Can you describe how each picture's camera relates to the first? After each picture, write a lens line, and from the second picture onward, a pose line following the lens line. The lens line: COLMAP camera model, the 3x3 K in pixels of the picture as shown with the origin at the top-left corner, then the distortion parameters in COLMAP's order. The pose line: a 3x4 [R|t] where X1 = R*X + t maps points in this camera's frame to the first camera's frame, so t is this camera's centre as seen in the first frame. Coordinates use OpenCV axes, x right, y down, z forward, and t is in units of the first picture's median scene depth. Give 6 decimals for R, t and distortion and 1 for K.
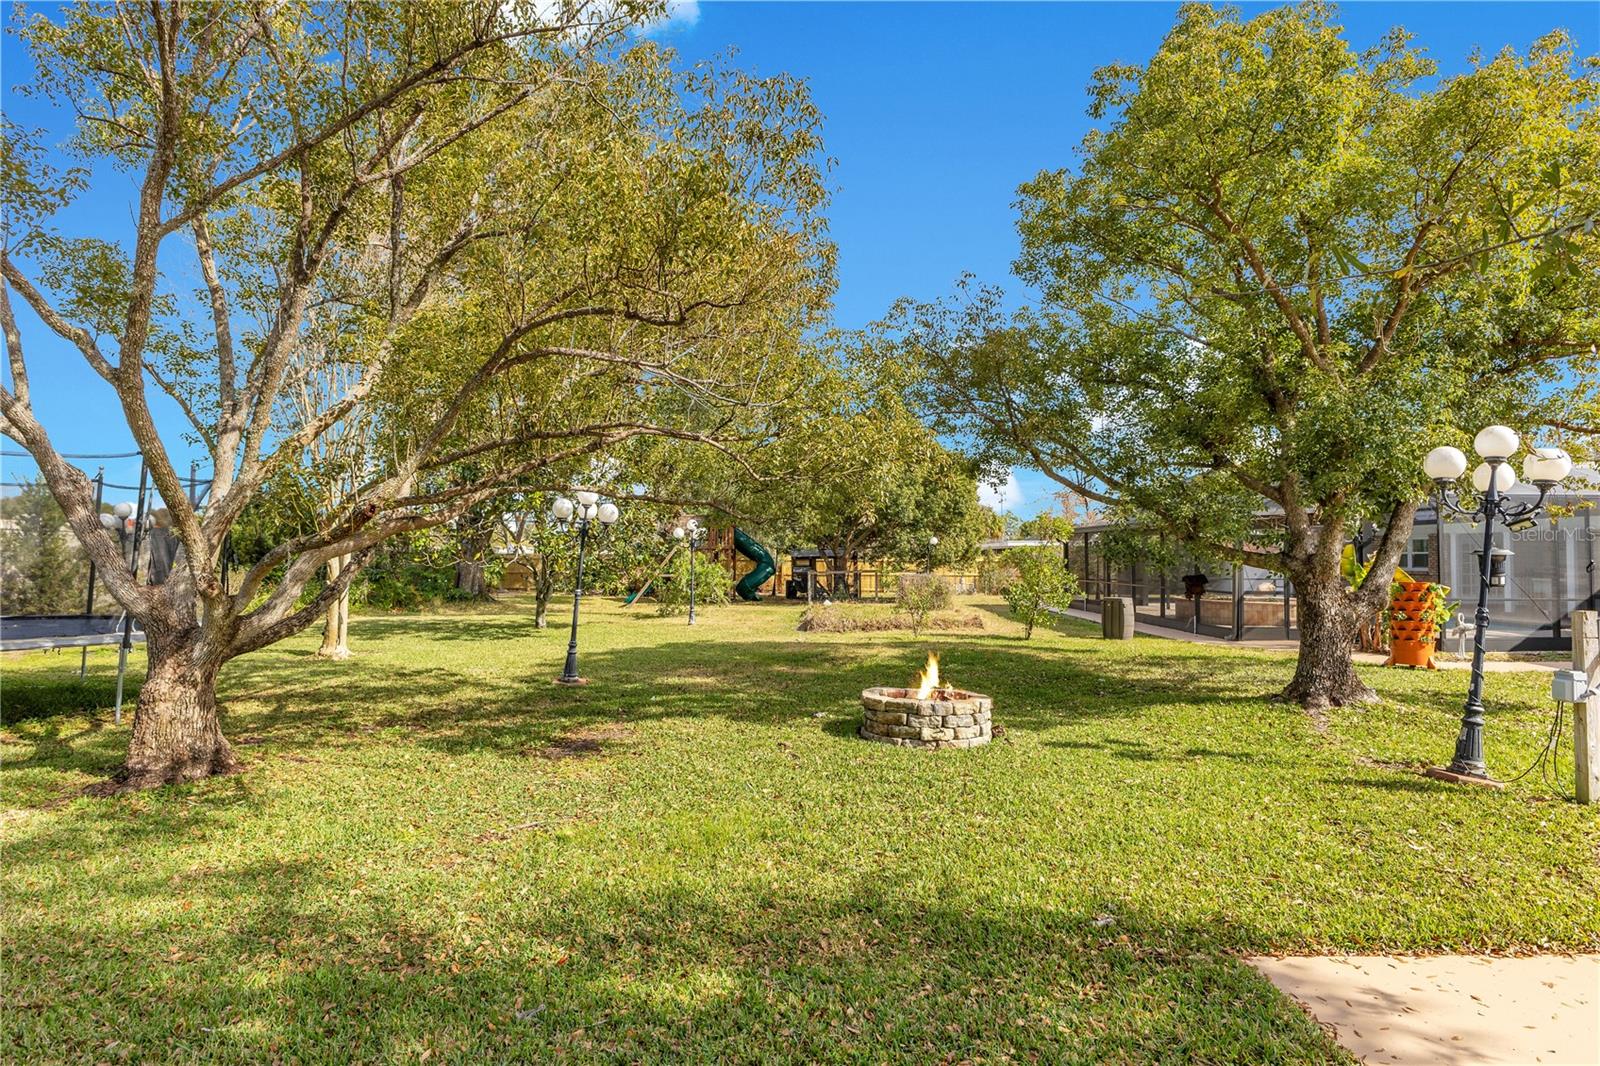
lens RADIAL K [[832.8, 0, 801.4], [0, 832.8, 535.0], [0, 0, 1]] dist [-0.011935, -0.000610]
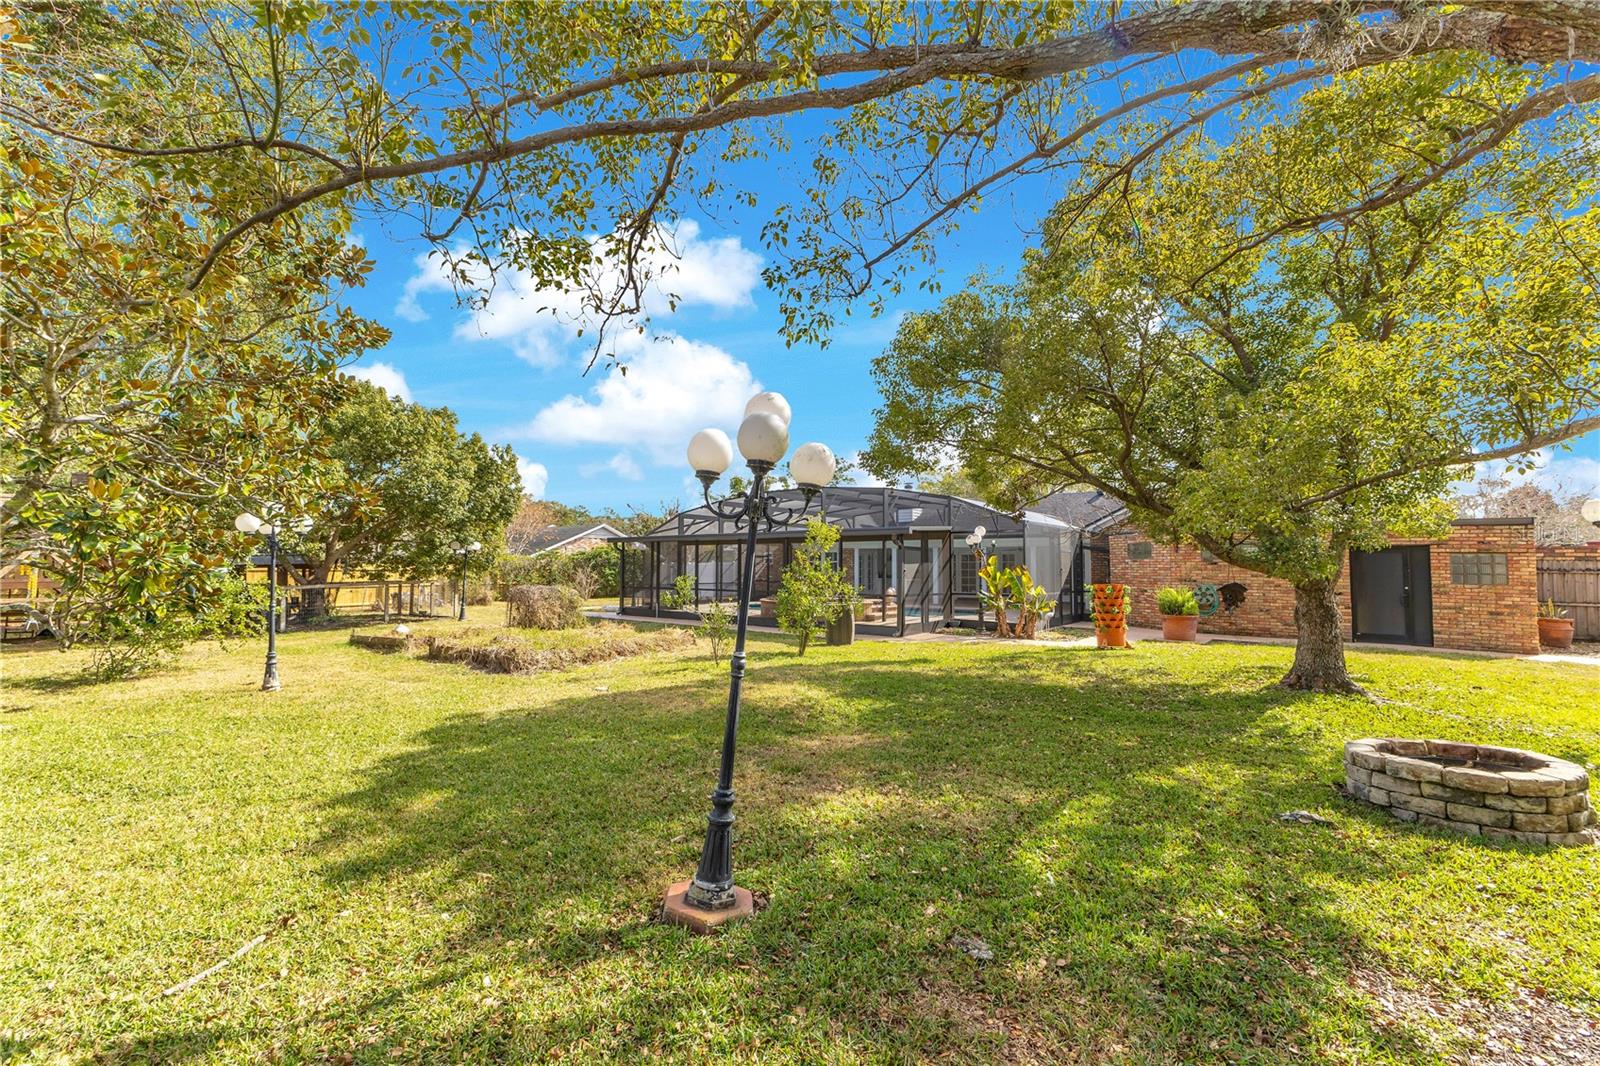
lens RADIAL K [[687.3, 0, 794.6], [0, 687.3, 536.3], [0, 0, 1]] dist [-0.003248, -0.000431]
pose [[0.621316, 0.032129, 0.782901, -0.202499], [-0.021552, 0.999482, -0.023913, 0.007484], [-0.783264, -0.002015, 0.621686, 0.316187]]
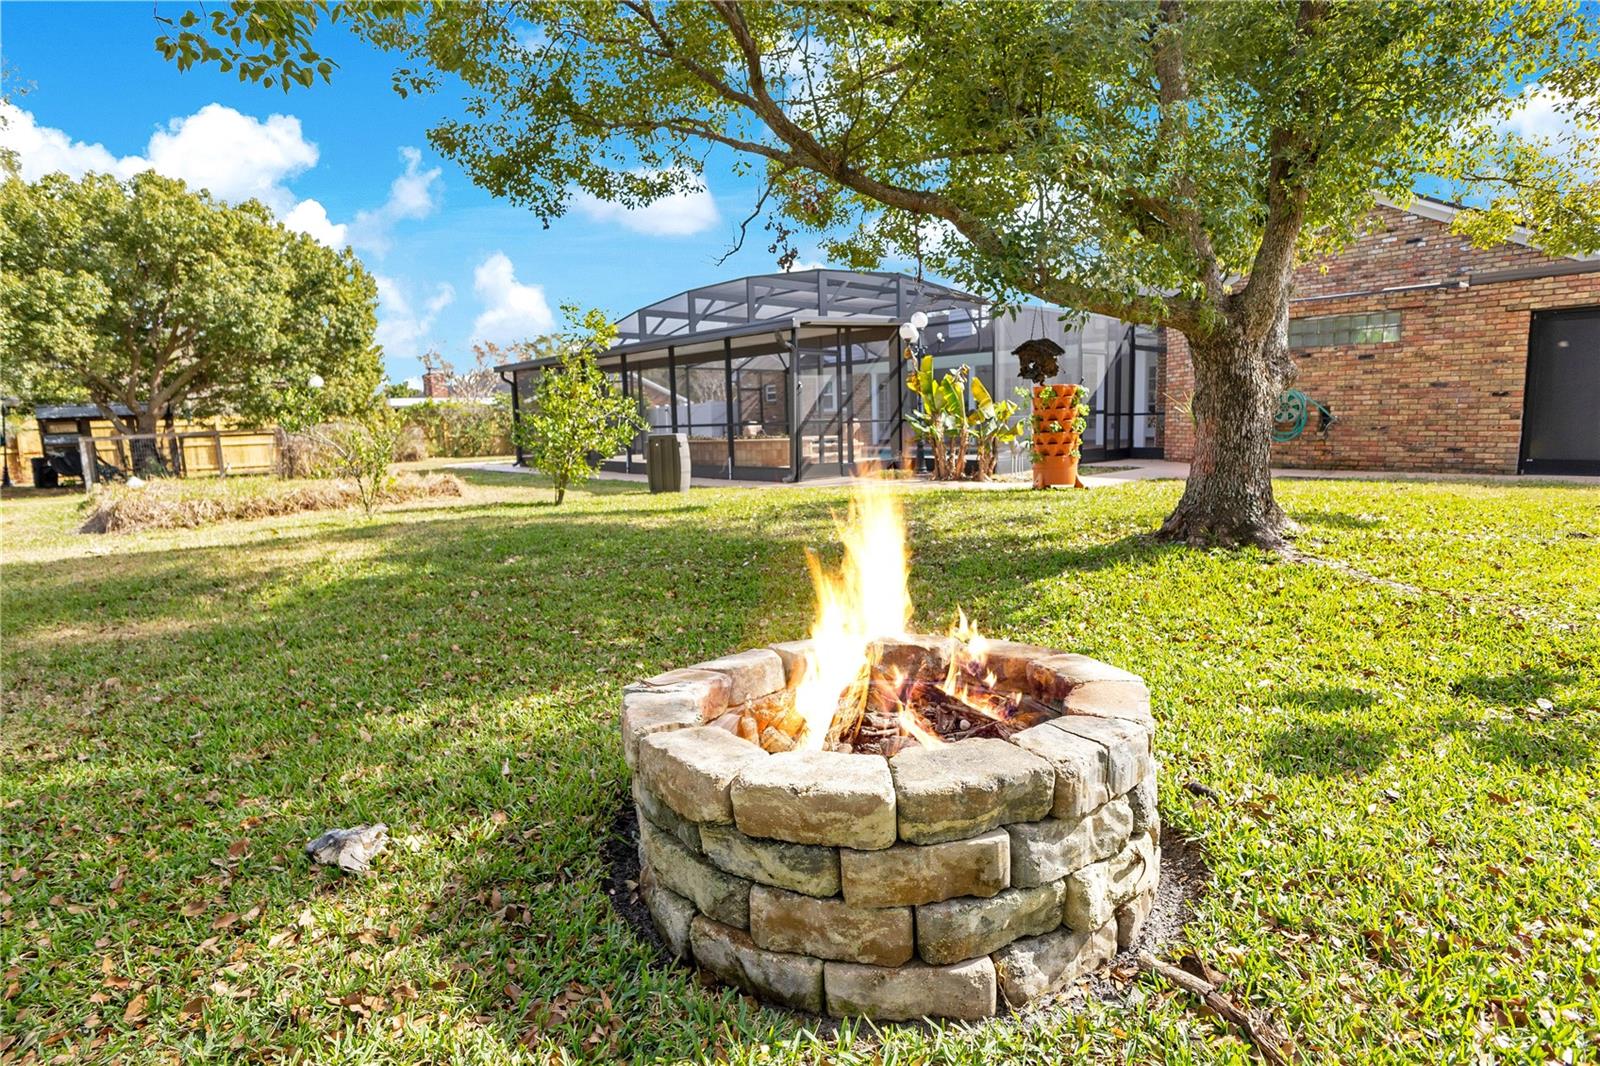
lens RADIAL K [[832.8, 0, 801.0], [0, 832.8, 527.2], [0, 0, 1]] dist [-0.011935, -0.000610]
pose [[0.739818, -0.111511, 0.663502, -0.009259], [0.015473, 0.988729, 0.148917, 0.030711], [-0.672630, -0.099905, 0.733204, 0.243609]]
